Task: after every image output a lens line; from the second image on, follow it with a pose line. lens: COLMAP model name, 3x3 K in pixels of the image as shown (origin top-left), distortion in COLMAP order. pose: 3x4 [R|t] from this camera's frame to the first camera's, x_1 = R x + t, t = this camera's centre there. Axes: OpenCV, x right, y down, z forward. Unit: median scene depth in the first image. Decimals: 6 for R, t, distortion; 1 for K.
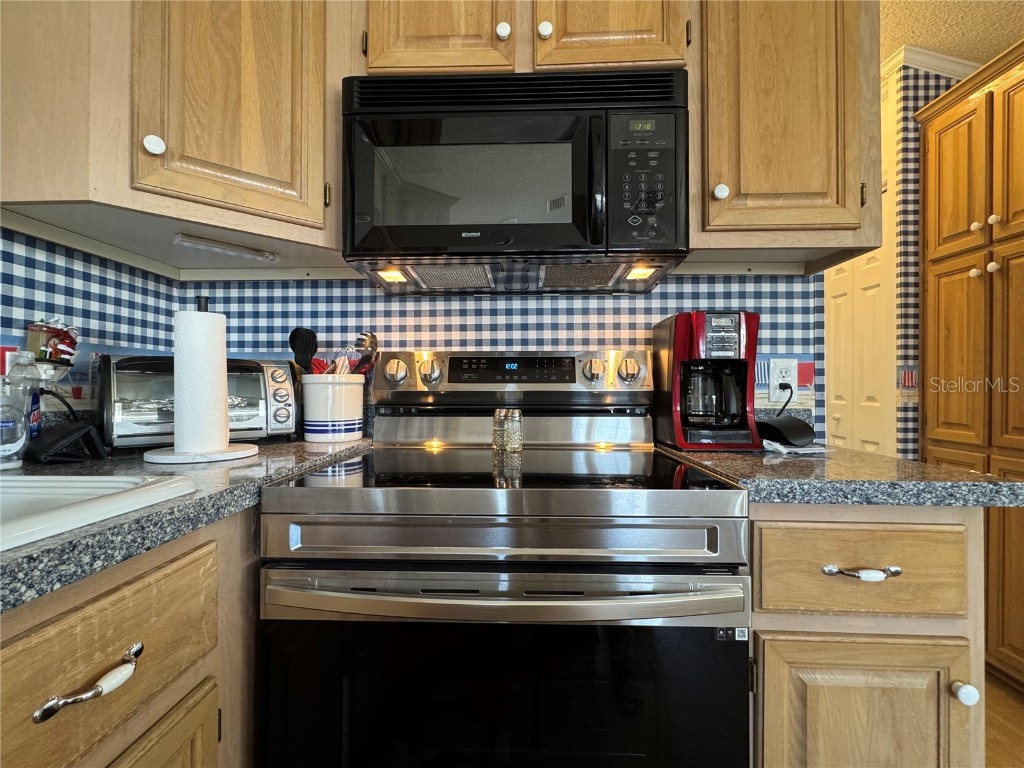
lens RADIAL K [[492.8, 0, 510.5], [0, 492.8, 383.0], [0, 0, 1]] dist [-0.002830, -0.000372]
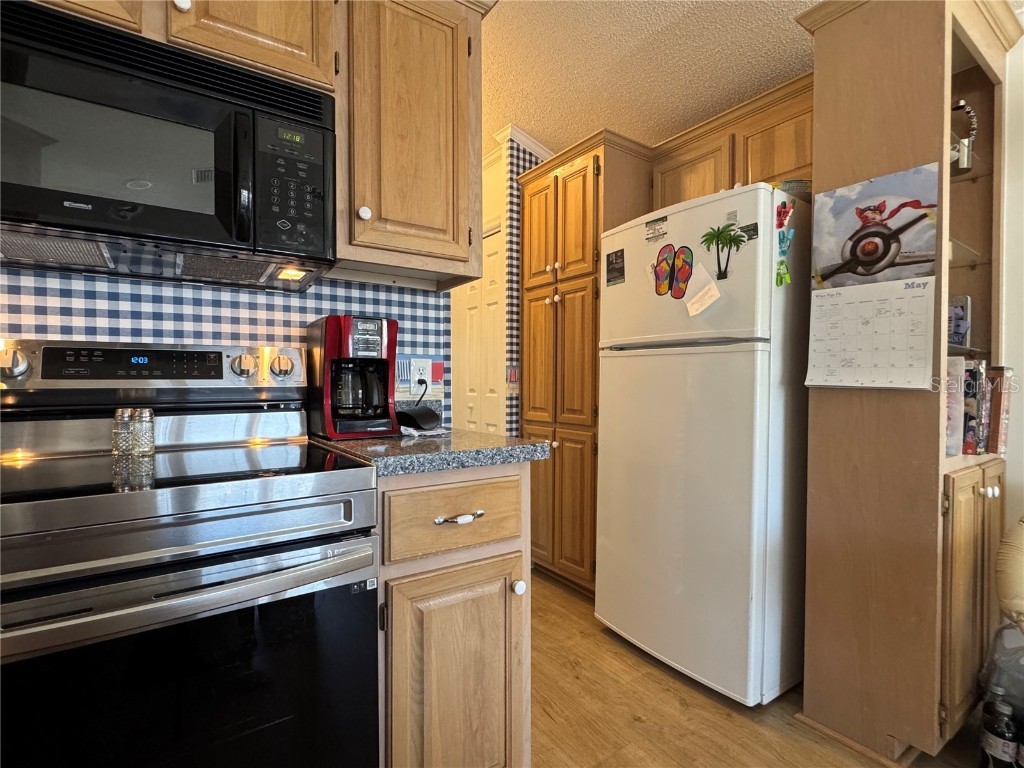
lens RADIAL K [[492.8, 0, 510.5], [0, 492.8, 383.0], [0, 0, 1]] dist [-0.002830, -0.000372]
pose [[0.801961, -0.005178, 0.597355, 0.010014], [-0.000623, 0.999955, 0.009503, -0.001944], [-0.597377, -0.007993, 0.801921, -0.124317]]
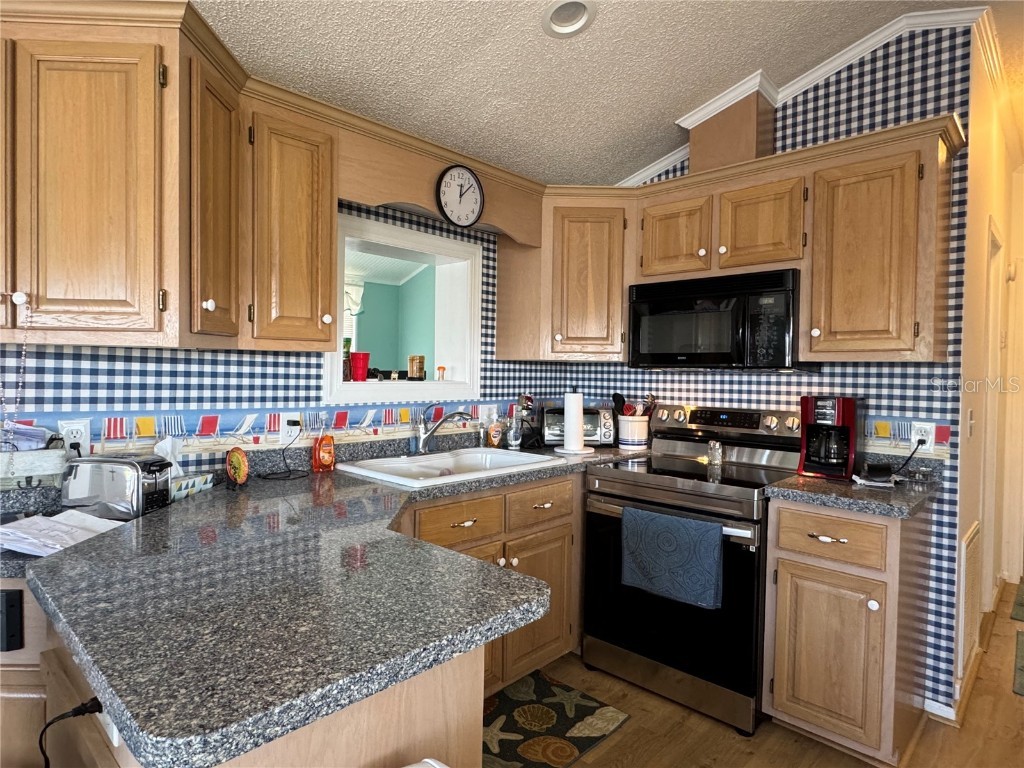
lens RADIAL K [[589.0, 0, 507.3], [0, 589.0, 384.0], [0, 0, 1]] dist [-0.003470, -0.000609]
pose [[0.749054, 0.025470, -0.662019, 0.952507], [-0.009122, 0.999562, 0.028135, -0.238361], [0.662446, -0.015036, 0.748958, -1.267854]]
